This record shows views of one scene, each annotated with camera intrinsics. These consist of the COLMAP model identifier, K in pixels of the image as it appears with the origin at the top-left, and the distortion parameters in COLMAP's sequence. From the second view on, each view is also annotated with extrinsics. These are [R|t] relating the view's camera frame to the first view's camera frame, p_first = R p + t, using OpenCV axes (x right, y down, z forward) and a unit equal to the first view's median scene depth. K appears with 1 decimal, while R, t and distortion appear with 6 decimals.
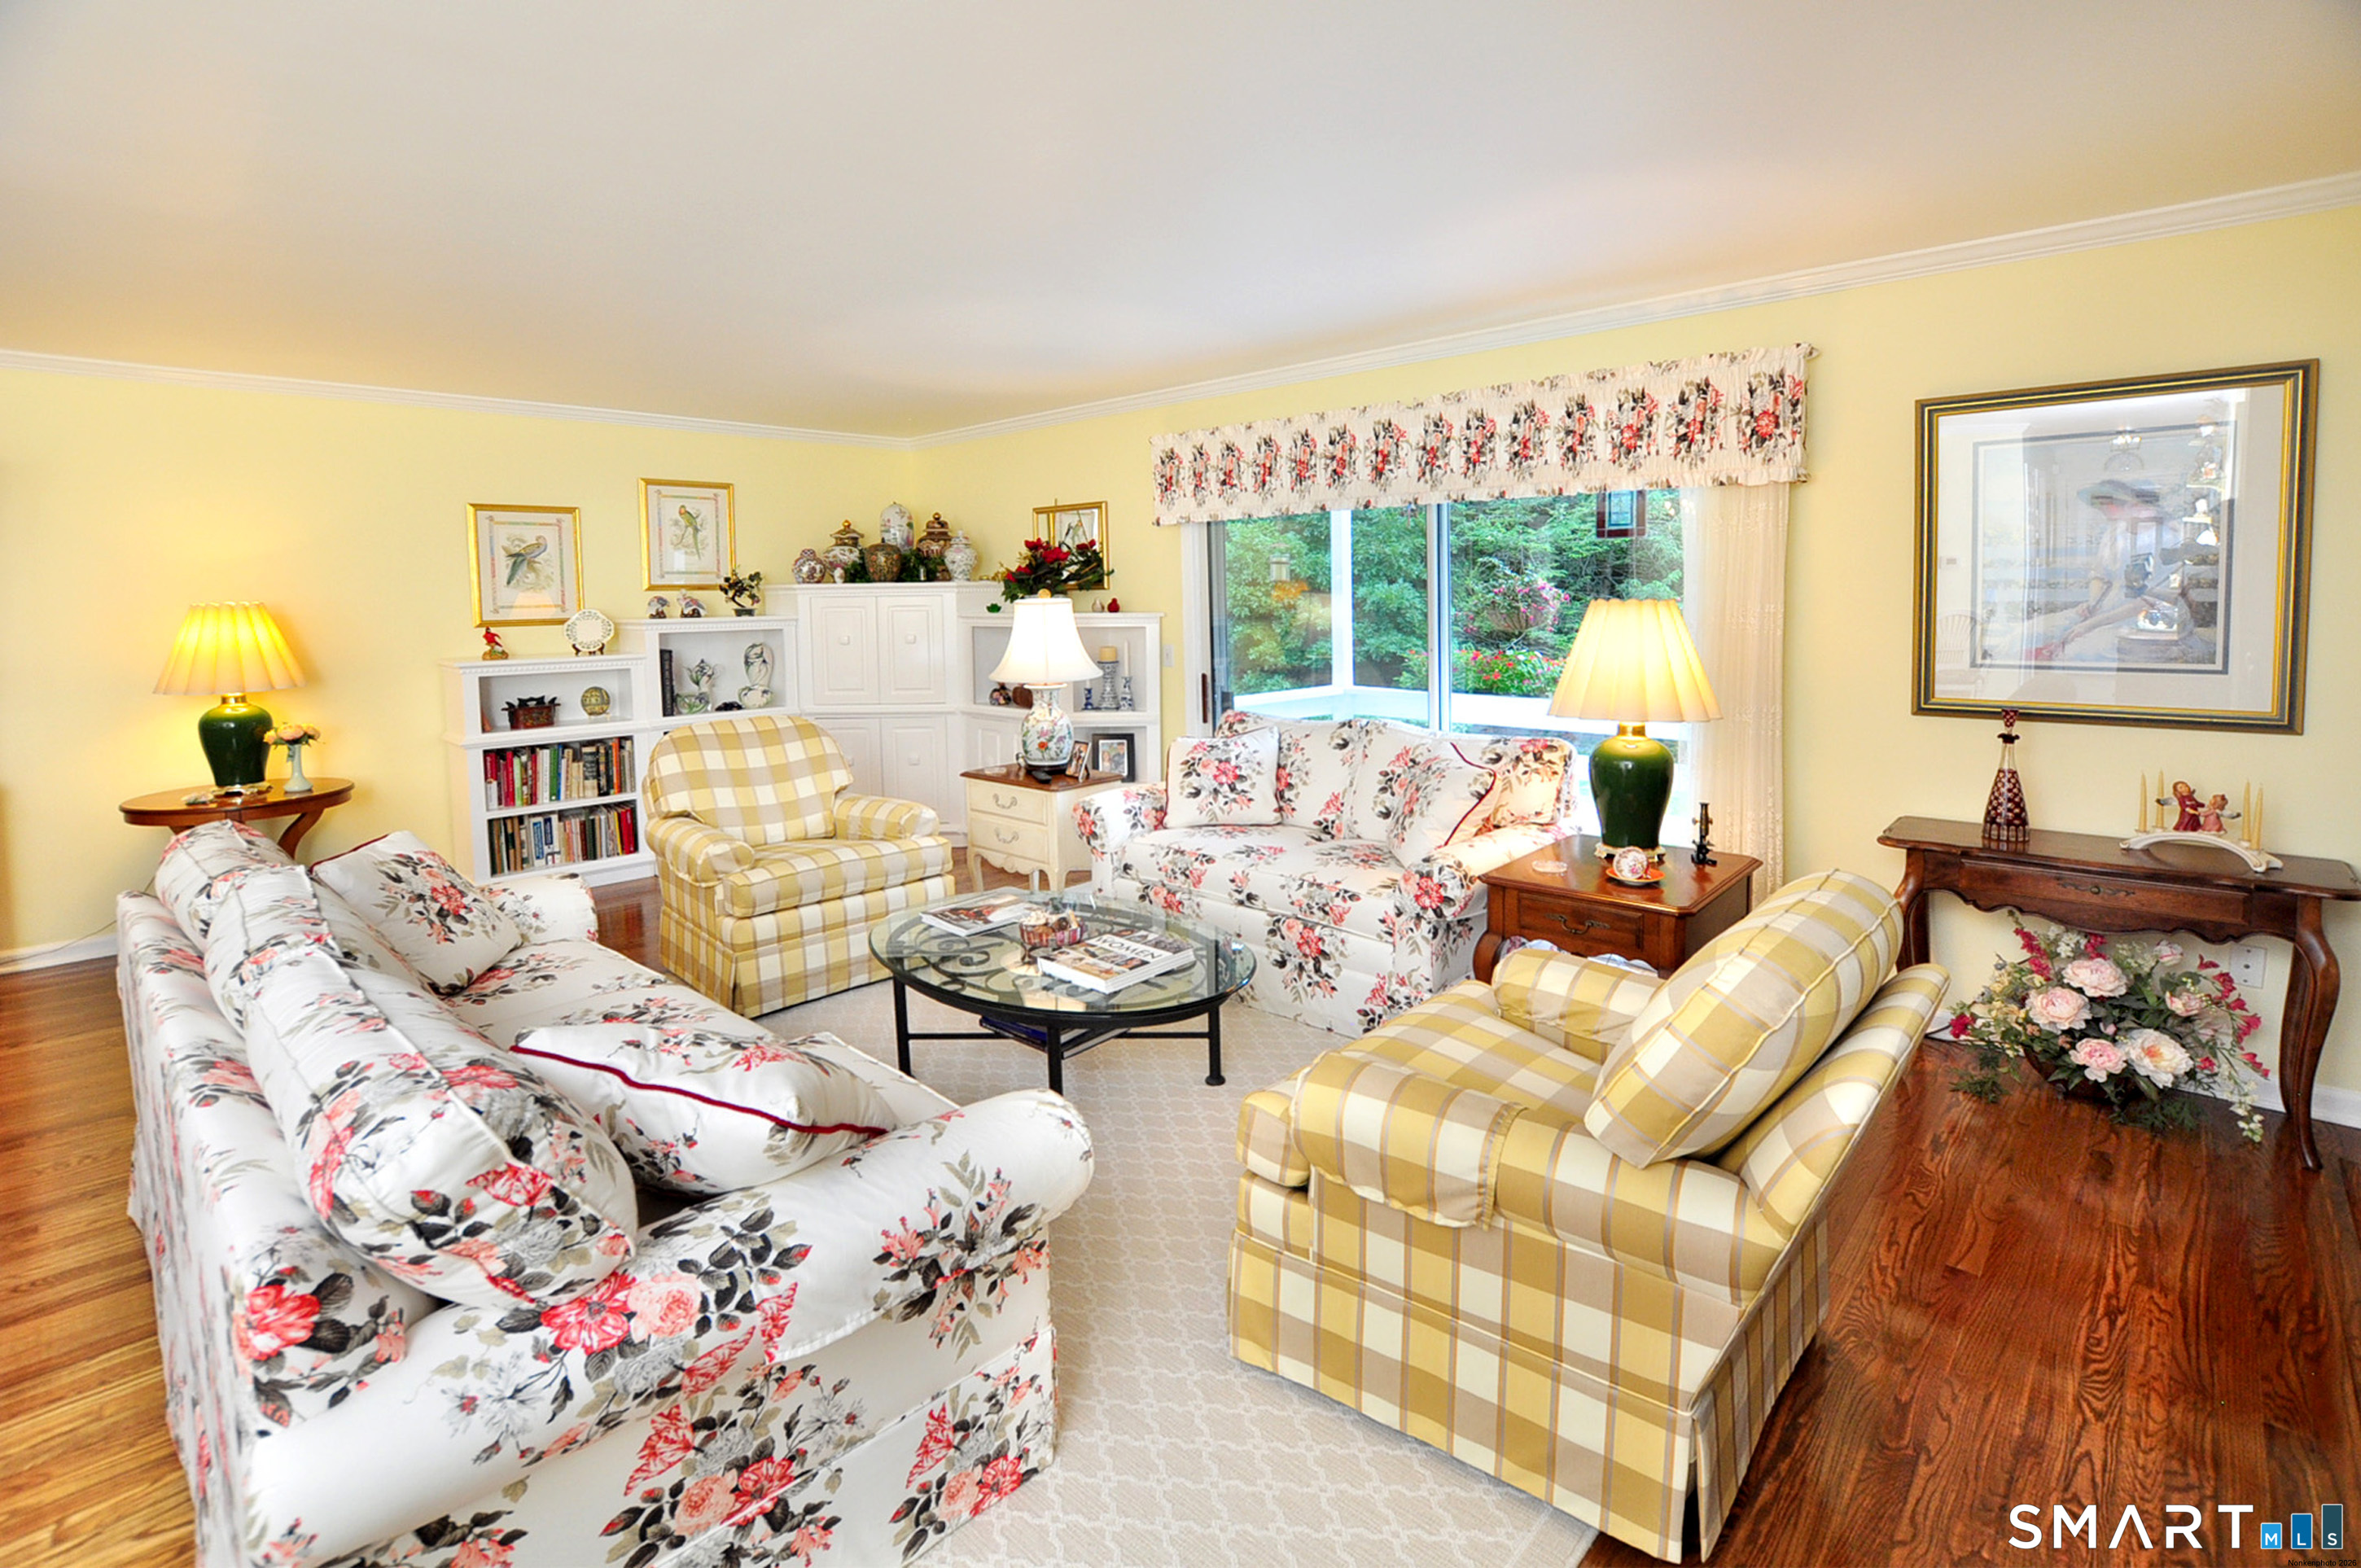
lens RADIAL K [[1067.3, 0, 1166.6], [0, 1067.3, 647.2], [0, 0, 1]] dist [-0.021118, 0.000899]
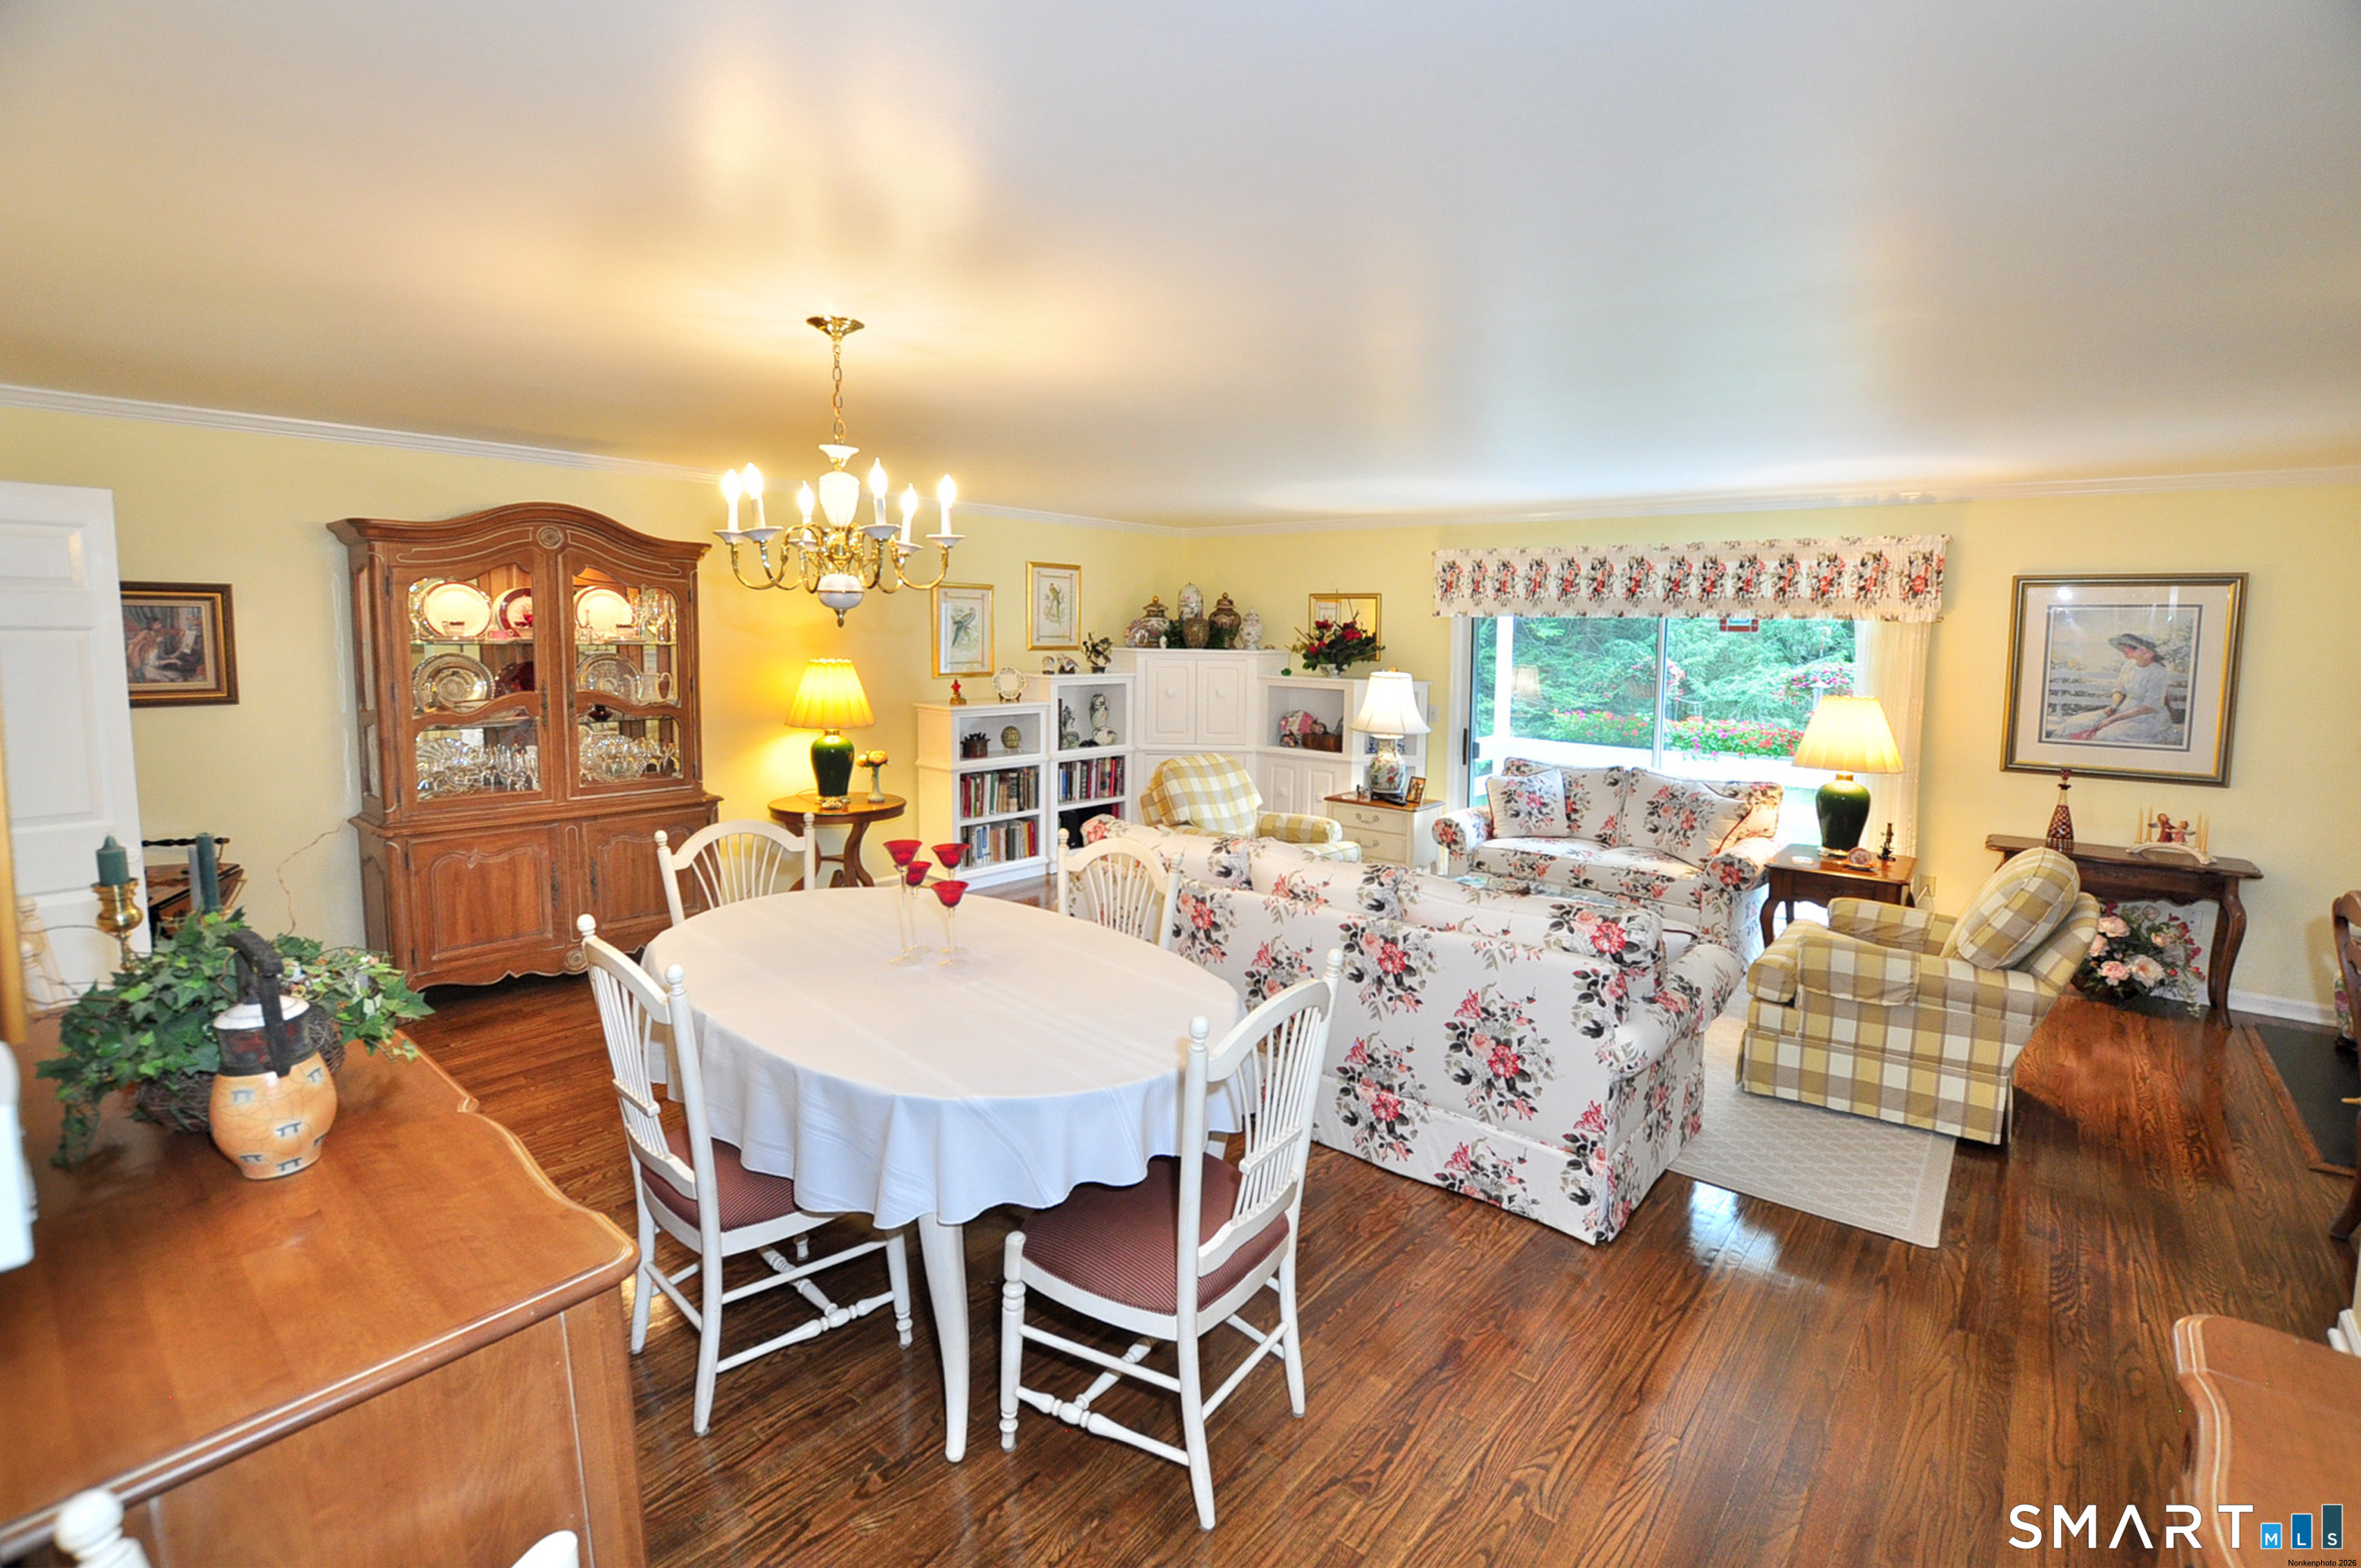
lens RADIAL K [[1067.3, 0, 1223.6], [0, 1067.3, 701.6], [0, 0, 1]] dist [-0.021118, 0.000899]
pose [[0.994669, 0.027702, 0.099328, -0.656001], [-0.029313, 0.999461, 0.014797, -0.031666], [-0.098864, -0.017630, 0.994945, -0.496222]]
